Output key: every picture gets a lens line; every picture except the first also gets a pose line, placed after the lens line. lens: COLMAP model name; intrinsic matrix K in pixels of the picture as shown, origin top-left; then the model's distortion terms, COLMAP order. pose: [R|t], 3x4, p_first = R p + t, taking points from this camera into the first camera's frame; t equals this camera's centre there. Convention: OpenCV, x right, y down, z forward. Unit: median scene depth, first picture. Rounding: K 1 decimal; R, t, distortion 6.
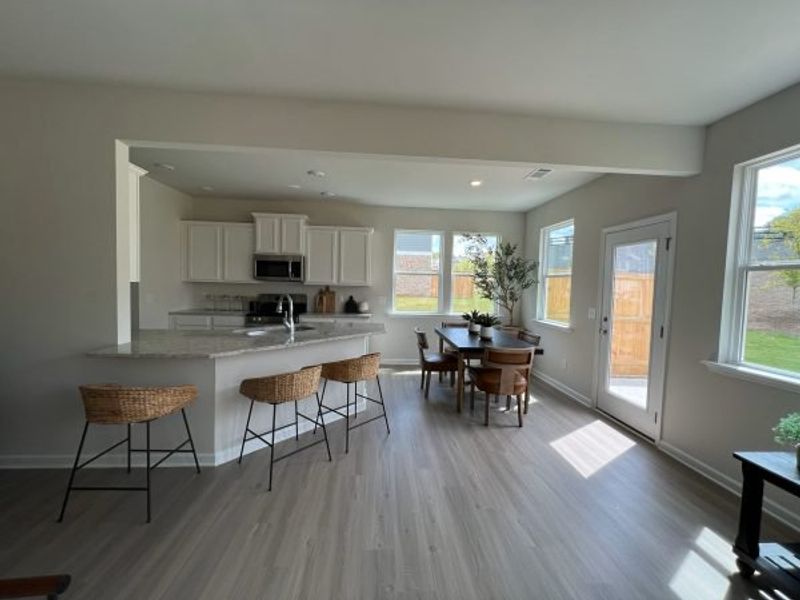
lens RADIAL K [[323.4, 0, 396.1], [0, 323.4, 302.5], [0, 0, 1]] dist [-0.014777, -0.000060]
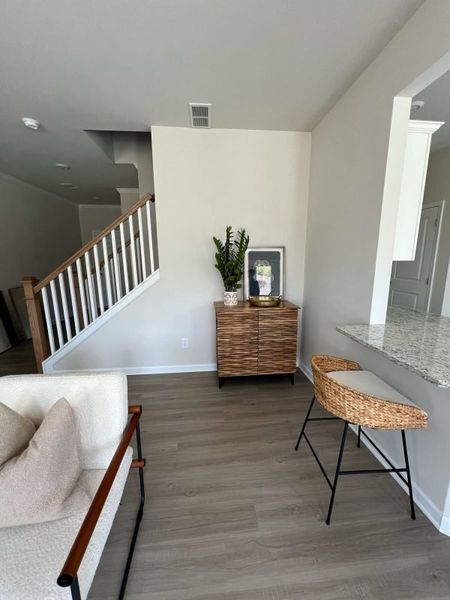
lens RADIAL K [[242.6, 0, 221.3], [0, 242.6, 302.2], [0, 0, 1]] dist [-0.014777, -0.000060]
pose [[0.032045, 0.152804, -0.987737, -0.184986], [-0.047130, 0.987376, 0.151219, -0.033289], [0.998375, 0.041706, 0.038842, 0.609431]]
